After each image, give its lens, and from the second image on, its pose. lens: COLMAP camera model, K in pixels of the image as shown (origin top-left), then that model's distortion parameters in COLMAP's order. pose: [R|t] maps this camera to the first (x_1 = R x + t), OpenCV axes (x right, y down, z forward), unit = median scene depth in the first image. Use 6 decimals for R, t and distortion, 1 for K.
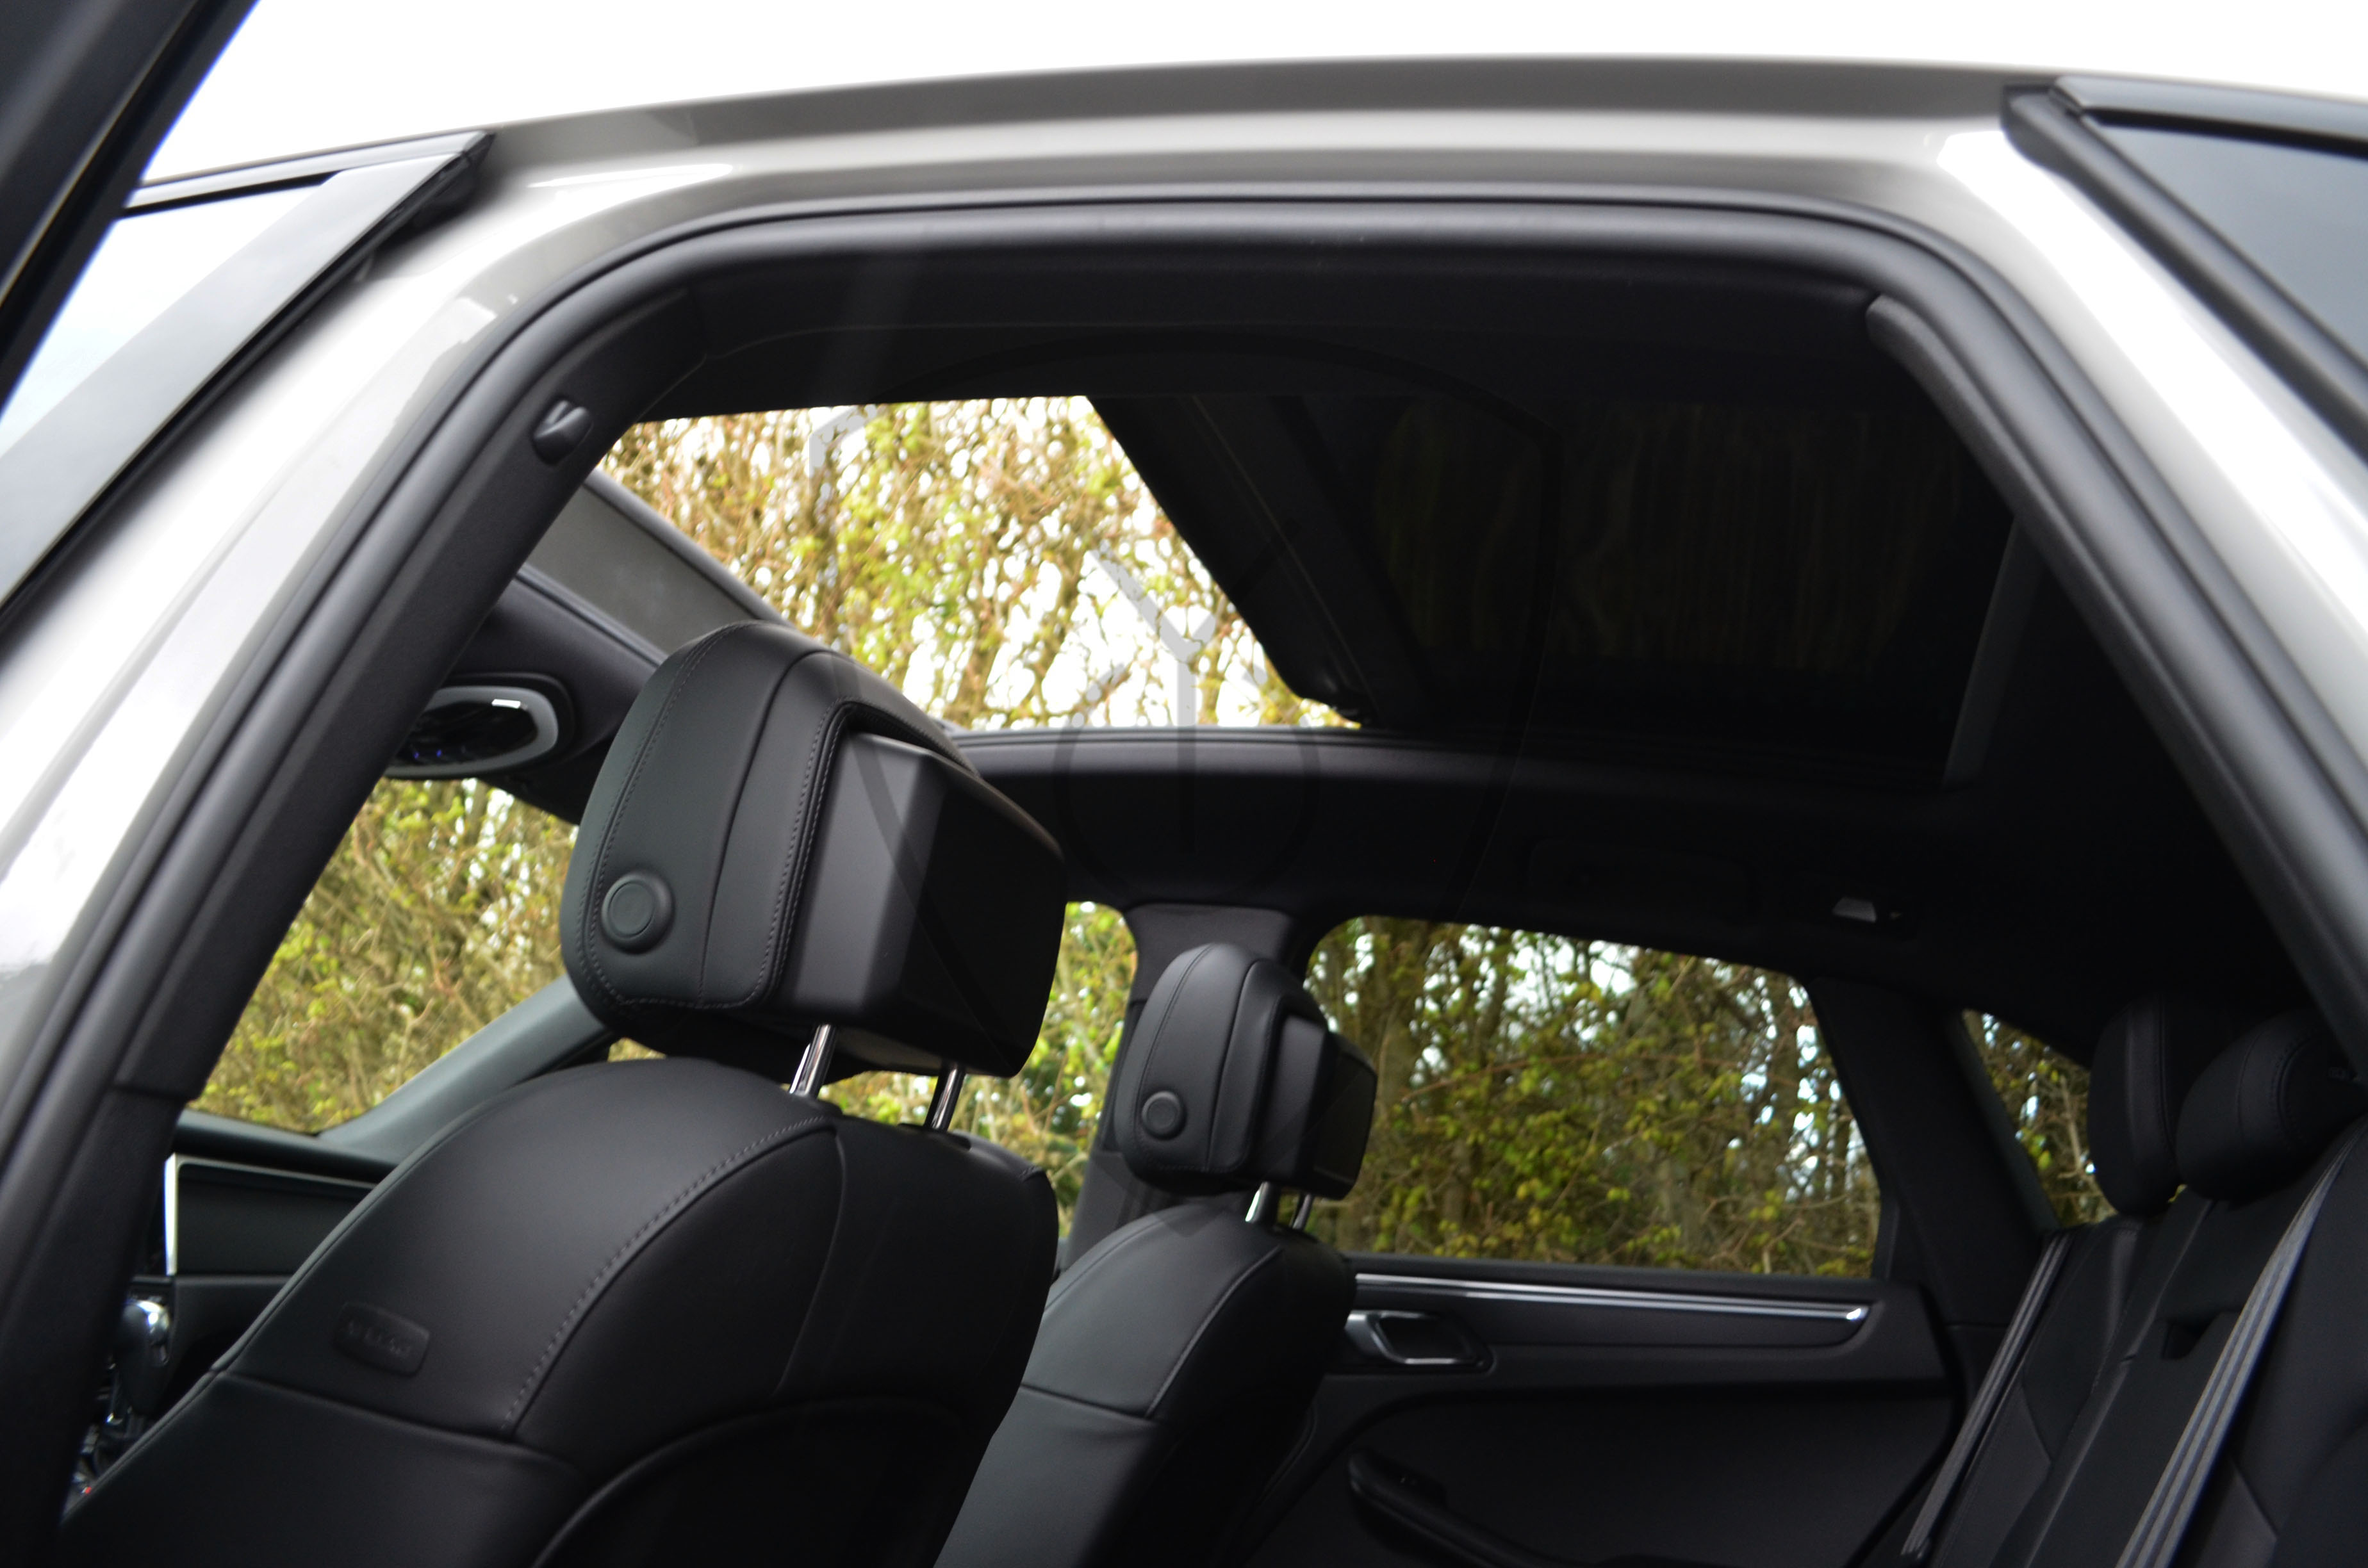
lens RADIAL K [[1859.1, 0, 1184.0], [0, 1859.1, 784.0], [0, 0, 1]] dist [-0.076154, 0.007328]
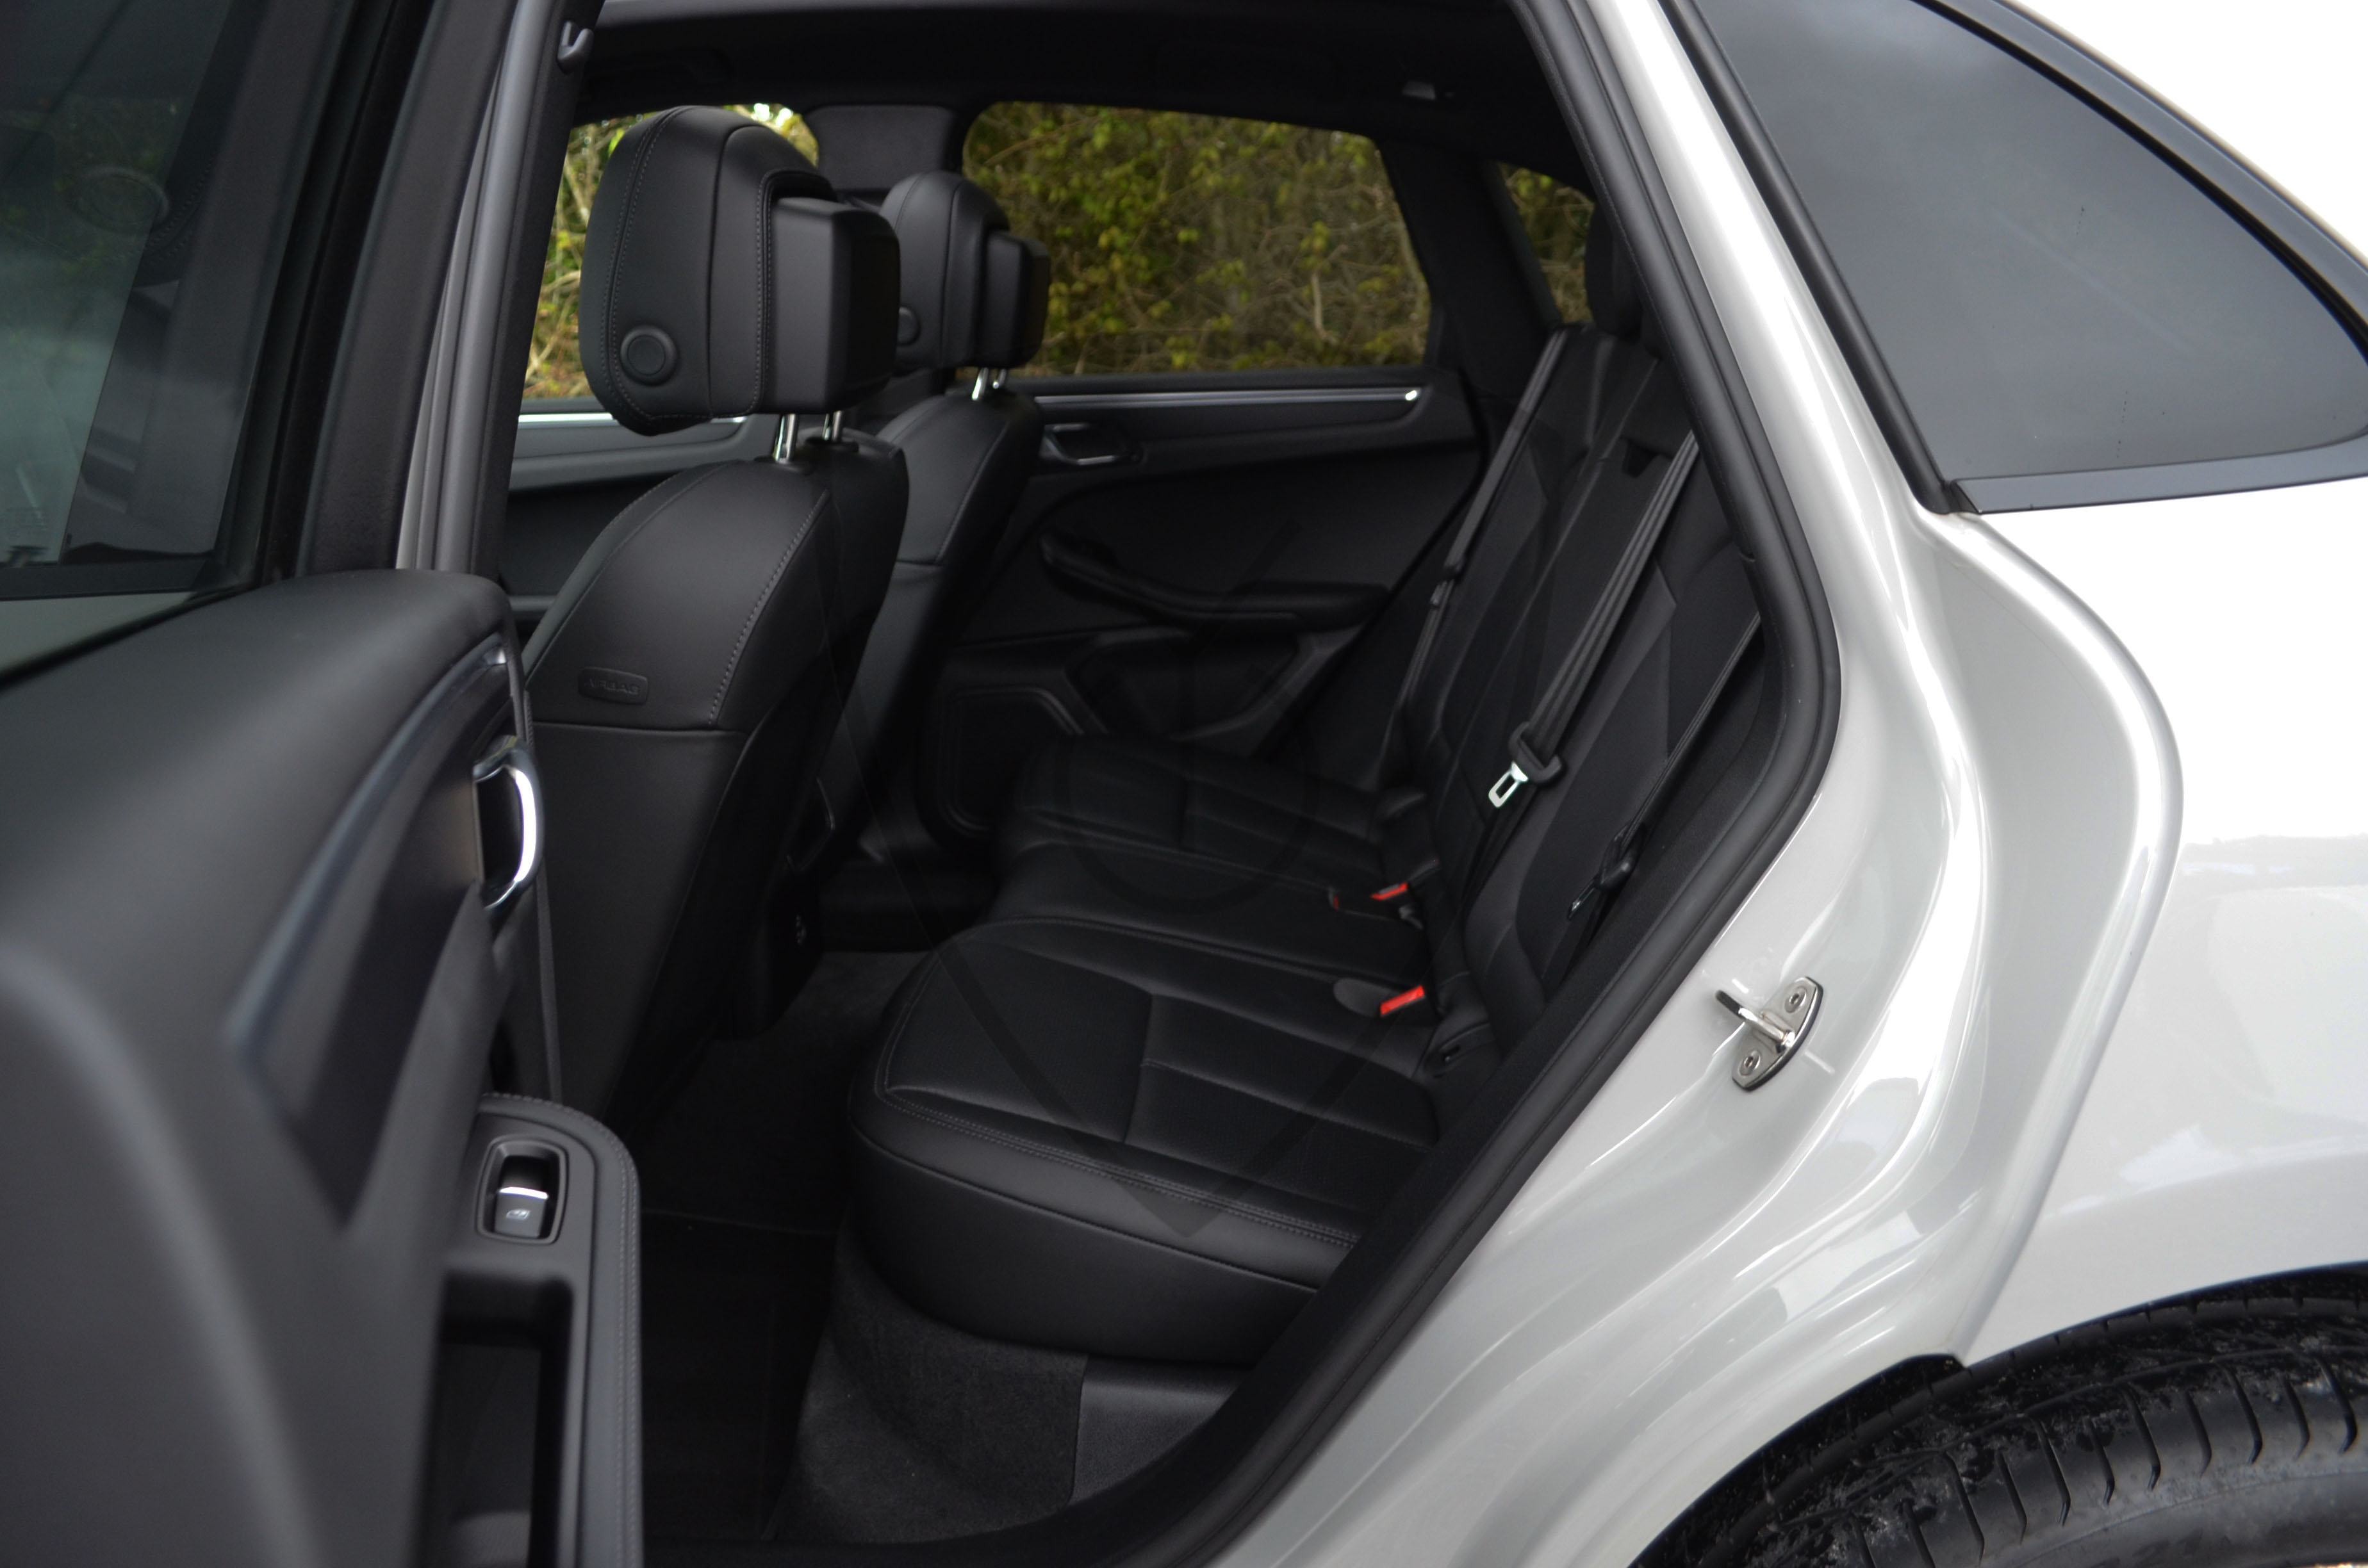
lens RADIAL K [[1859.1, 0, 1184.0], [0, 1859.1, 784.0], [0, 0, 1]] dist [-0.076154, 0.007328]
pose [[0.964241, -0.164846, 0.207520, -0.115673], [0.031921, 0.849555, 0.526533, -0.178386], [-0.263097, -0.501080, 0.824438, -0.203953]]
